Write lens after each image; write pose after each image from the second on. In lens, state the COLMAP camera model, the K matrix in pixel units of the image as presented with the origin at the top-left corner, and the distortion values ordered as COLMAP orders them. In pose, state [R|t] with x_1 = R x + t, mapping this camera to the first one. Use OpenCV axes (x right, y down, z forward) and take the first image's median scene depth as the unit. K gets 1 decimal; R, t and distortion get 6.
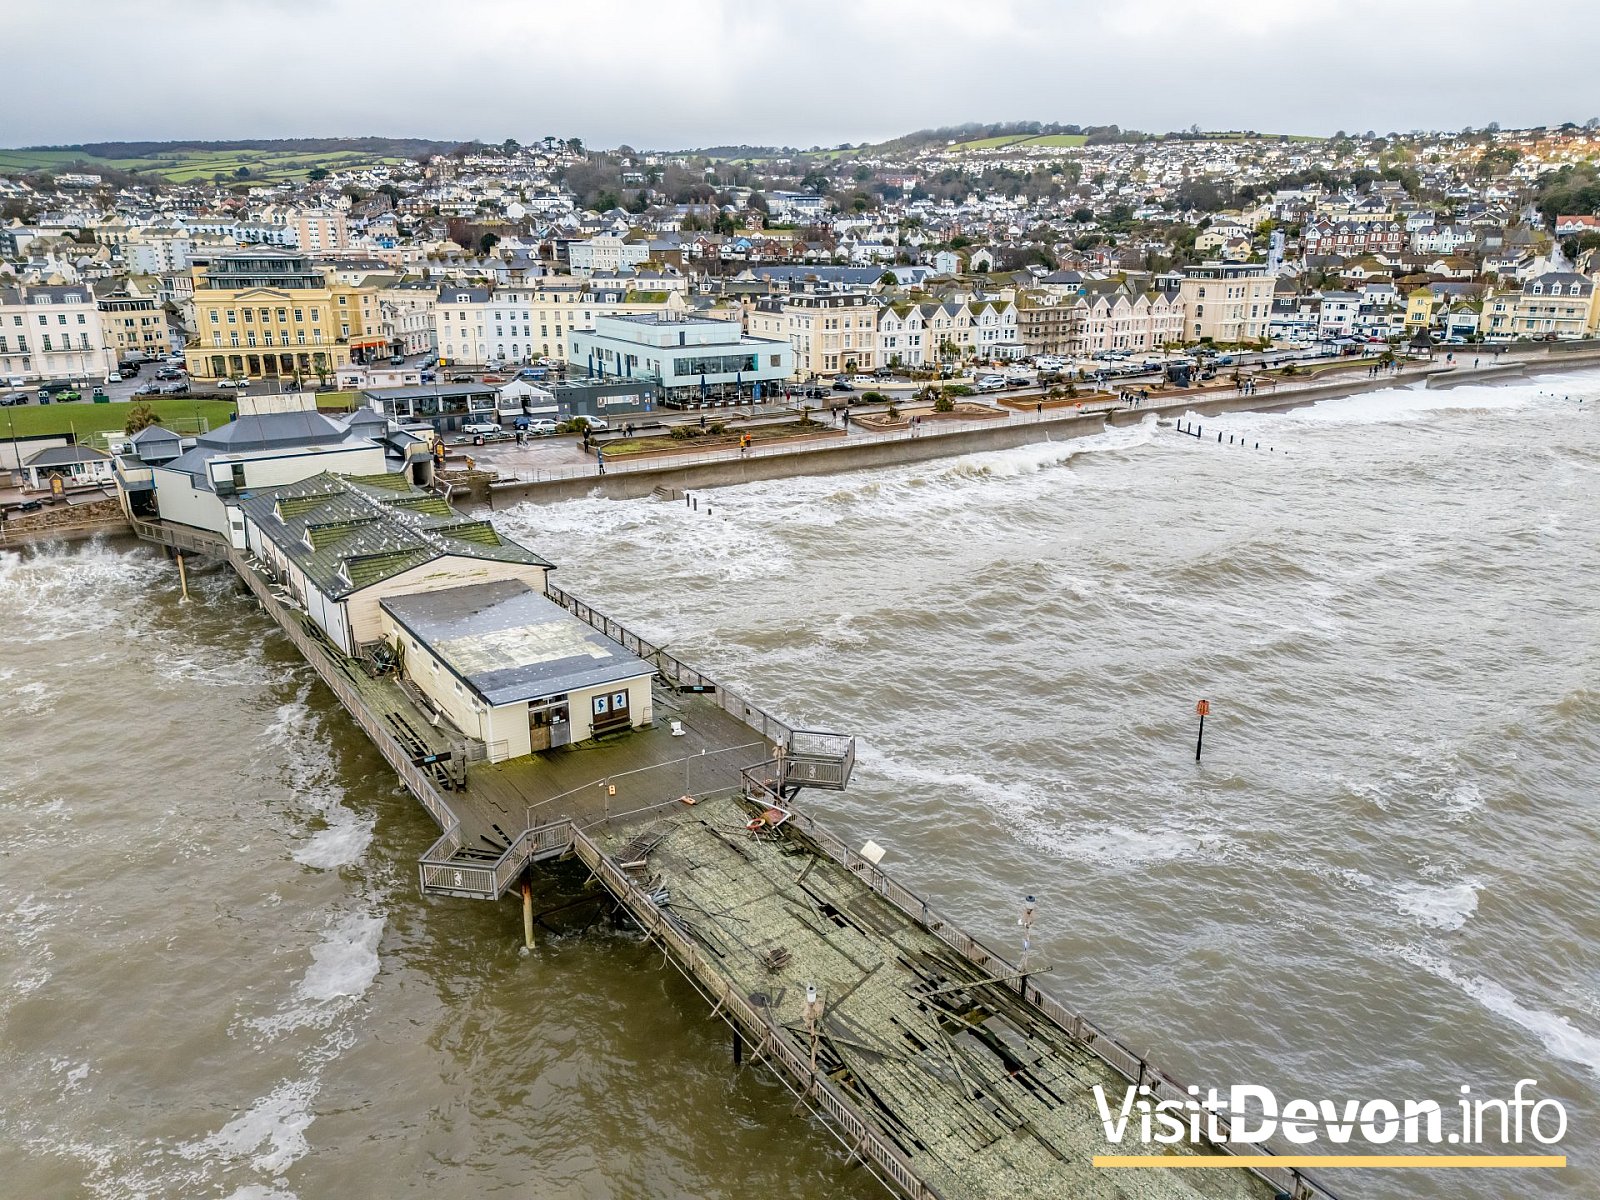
lens RADIAL K [[1157.1, 0, 800.0], [0, 1157.1, 600.0], [0, 0, 1]] dist [0.027455, -0.003429]
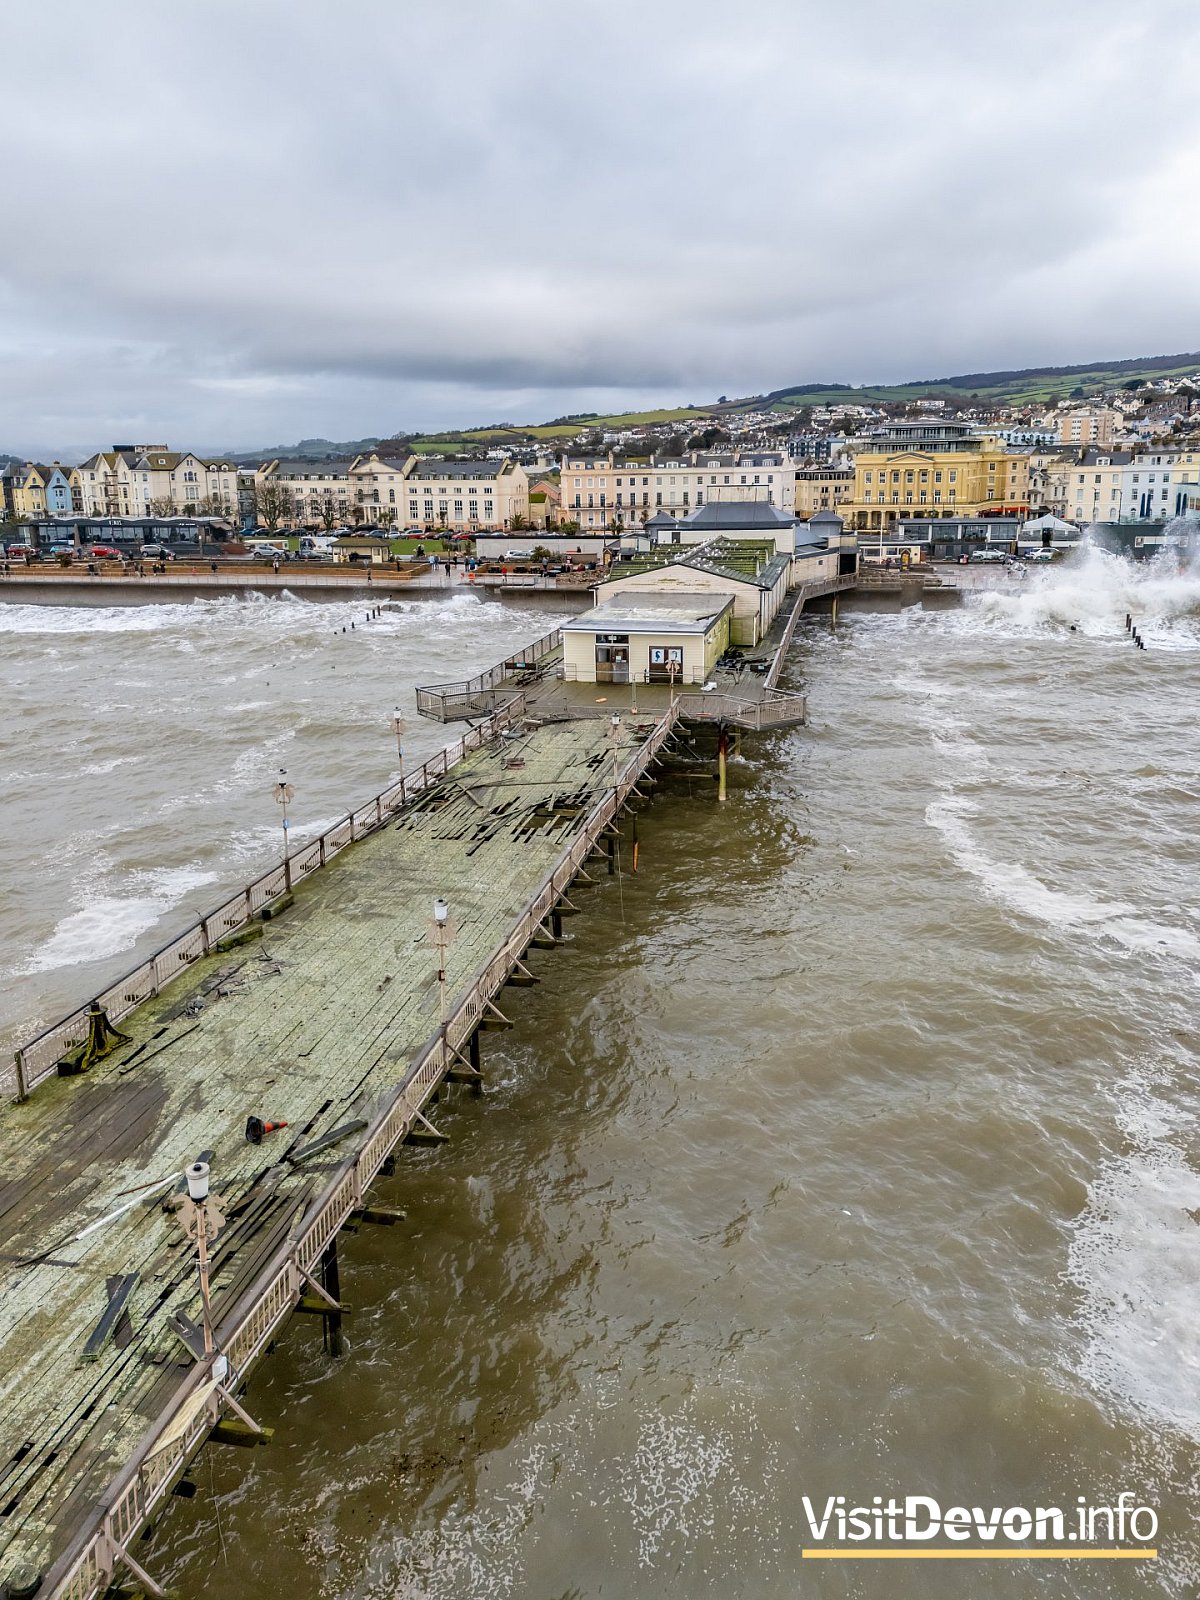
lens RADIAL K [[1140.8, 0, 600.0], [0, 1140.8, 800.0], [0, 0, 1]] dist [0.007955, -0.003150]
pose [[0.712058, 0.187773, -0.676547, 0.124258], [-0.188242, 0.979354, 0.073693, 0.033020], [0.676416, 0.074881, 0.732703, 0.023478]]
